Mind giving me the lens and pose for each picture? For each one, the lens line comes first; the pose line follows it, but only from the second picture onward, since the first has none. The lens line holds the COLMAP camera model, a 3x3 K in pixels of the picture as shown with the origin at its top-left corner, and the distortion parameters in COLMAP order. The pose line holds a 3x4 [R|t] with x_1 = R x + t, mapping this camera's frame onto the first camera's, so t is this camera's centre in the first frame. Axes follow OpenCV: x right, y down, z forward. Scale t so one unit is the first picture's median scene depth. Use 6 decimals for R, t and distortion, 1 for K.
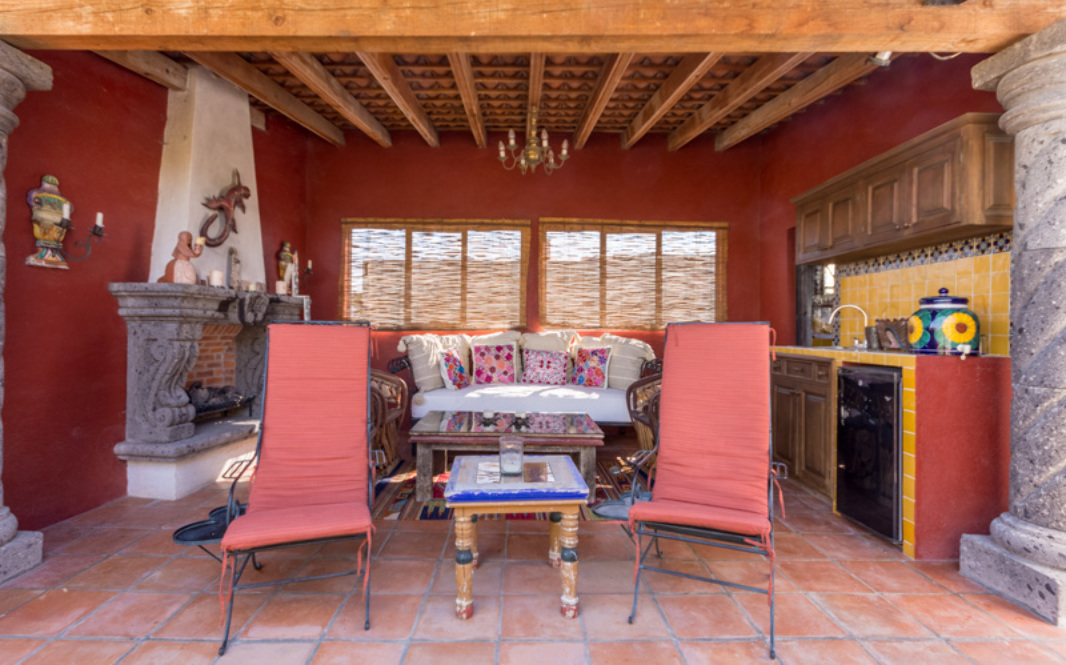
lens RADIAL K [[461.2, 0, 534.6], [0, 461.2, 328.9], [0, 0, 1]] dist [0.003270, 0.000316]
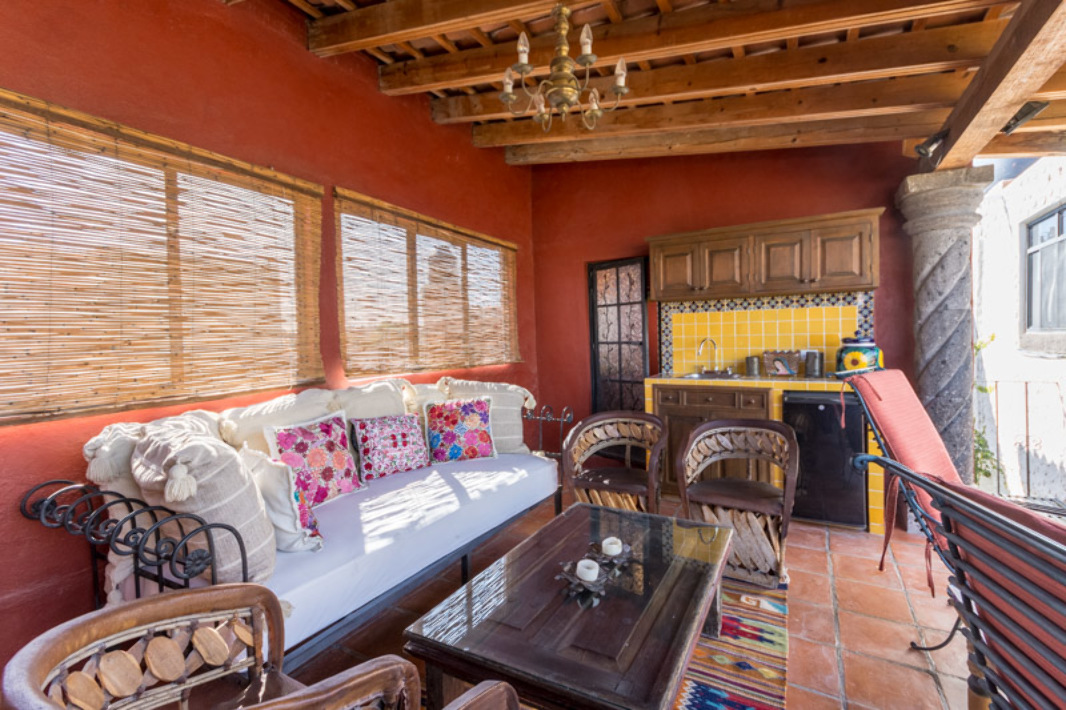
lens RADIAL K [[449.5, 0, 531.7], [0, 449.5, 353.0], [0, 0, 1]] dist [0.000899, 0.000335]
pose [[0.532604, -0.049805, 0.844898, -0.375745], [0.034653, 0.998713, 0.037027, -0.051839], [-0.845655, 0.009557, 0.533645, 0.550806]]
